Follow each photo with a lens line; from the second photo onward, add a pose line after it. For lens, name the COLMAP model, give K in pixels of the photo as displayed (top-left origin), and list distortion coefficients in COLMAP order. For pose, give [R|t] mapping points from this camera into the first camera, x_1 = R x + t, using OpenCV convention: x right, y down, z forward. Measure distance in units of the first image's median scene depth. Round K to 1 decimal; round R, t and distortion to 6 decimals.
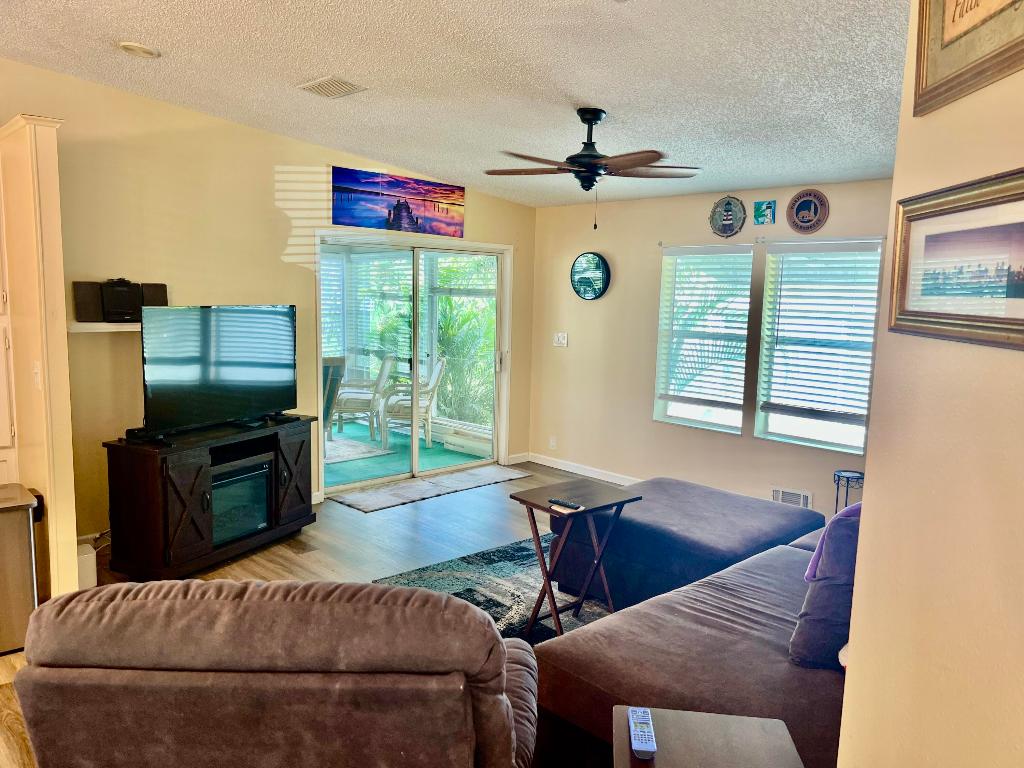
lens RADIAL K [[764.7, 0, 511.7], [0, 764.7, 394.5], [0, 0, 1]] dist [0.061622, -0.063026]
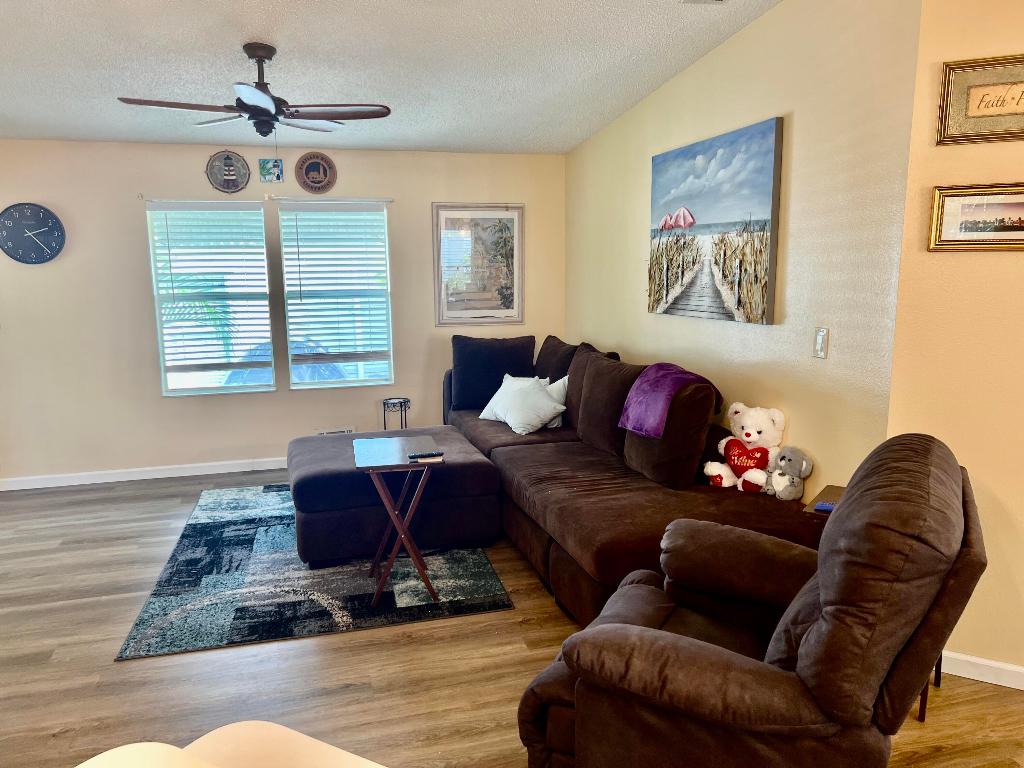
lens RADIAL K [[764.7, 0, 511.7], [0, 764.7, 394.5], [0, 0, 1]] dist [0.061622, -0.063026]
pose [[0.475773, -0.187186, 0.859419, -0.466904], [0.144615, 0.980443, 0.133487, -0.036329], [-0.867598, 0.060775, 0.493538, 0.243033]]
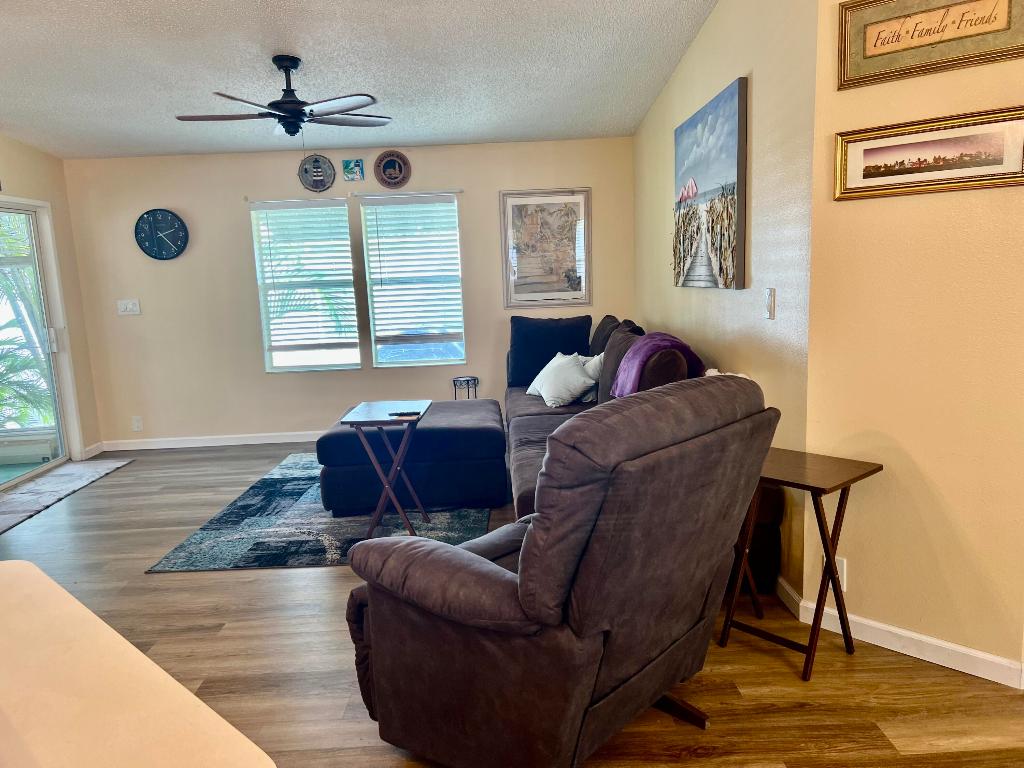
lens RADIAL K [[764.7, 0, 511.7], [0, 764.7, 394.5], [0, 0, 1]] dist [0.061622, -0.063026]
pose [[0.679893, -0.179140, 0.711094, -0.391372], [0.161067, 0.982503, 0.093515, 0.021984], [-0.715404, 0.050954, 0.696850, 0.058450]]
